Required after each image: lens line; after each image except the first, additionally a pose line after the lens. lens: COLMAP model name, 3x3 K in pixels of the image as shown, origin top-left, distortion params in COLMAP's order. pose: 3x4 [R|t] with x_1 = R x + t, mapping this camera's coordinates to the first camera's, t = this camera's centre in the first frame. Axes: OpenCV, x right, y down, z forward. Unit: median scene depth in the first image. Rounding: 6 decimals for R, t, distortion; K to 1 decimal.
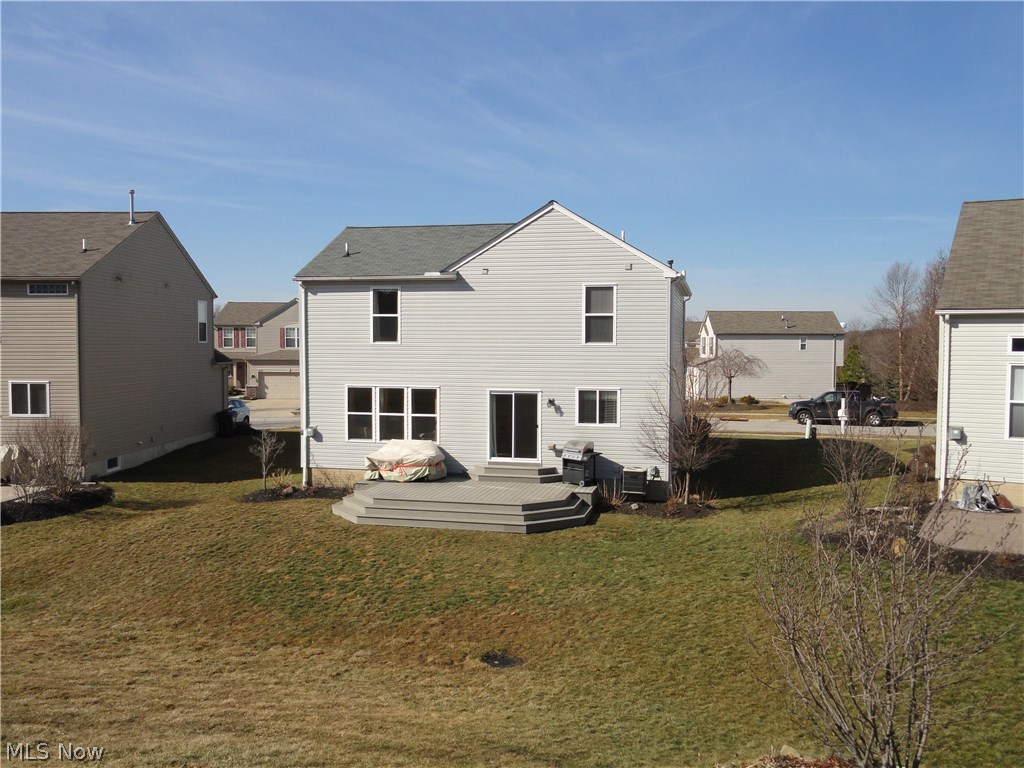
lens RADIAL K [[872.4, 0, 512.0], [0, 872.4, 384.0], [0, 0, 1]] dist [0.001595, 0.001489]
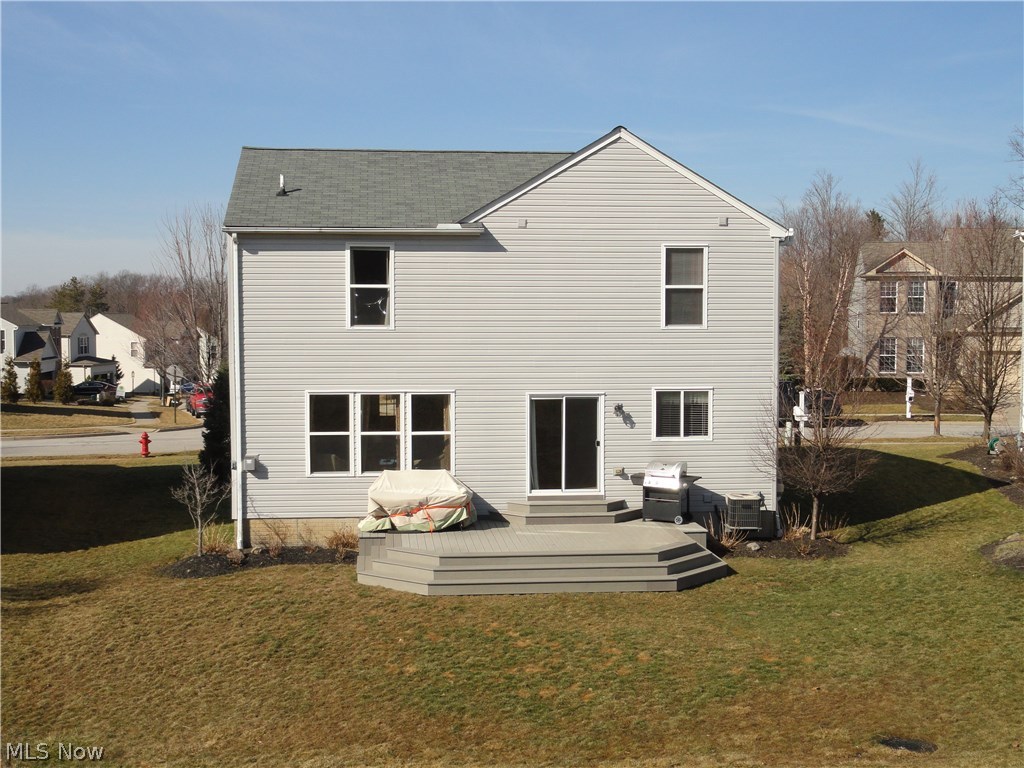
lens RADIAL K [[1336.0, 0, 512.0], [0, 1336.0, 384.0], [0, 0, 1]] dist [-0.009556, 0.014053]
pose [[0.948130, -0.021388, 0.317162, -0.385826], [0.018735, 0.999759, 0.011411, -0.013725], [-0.317330, -0.004877, 0.948303, -0.009590]]
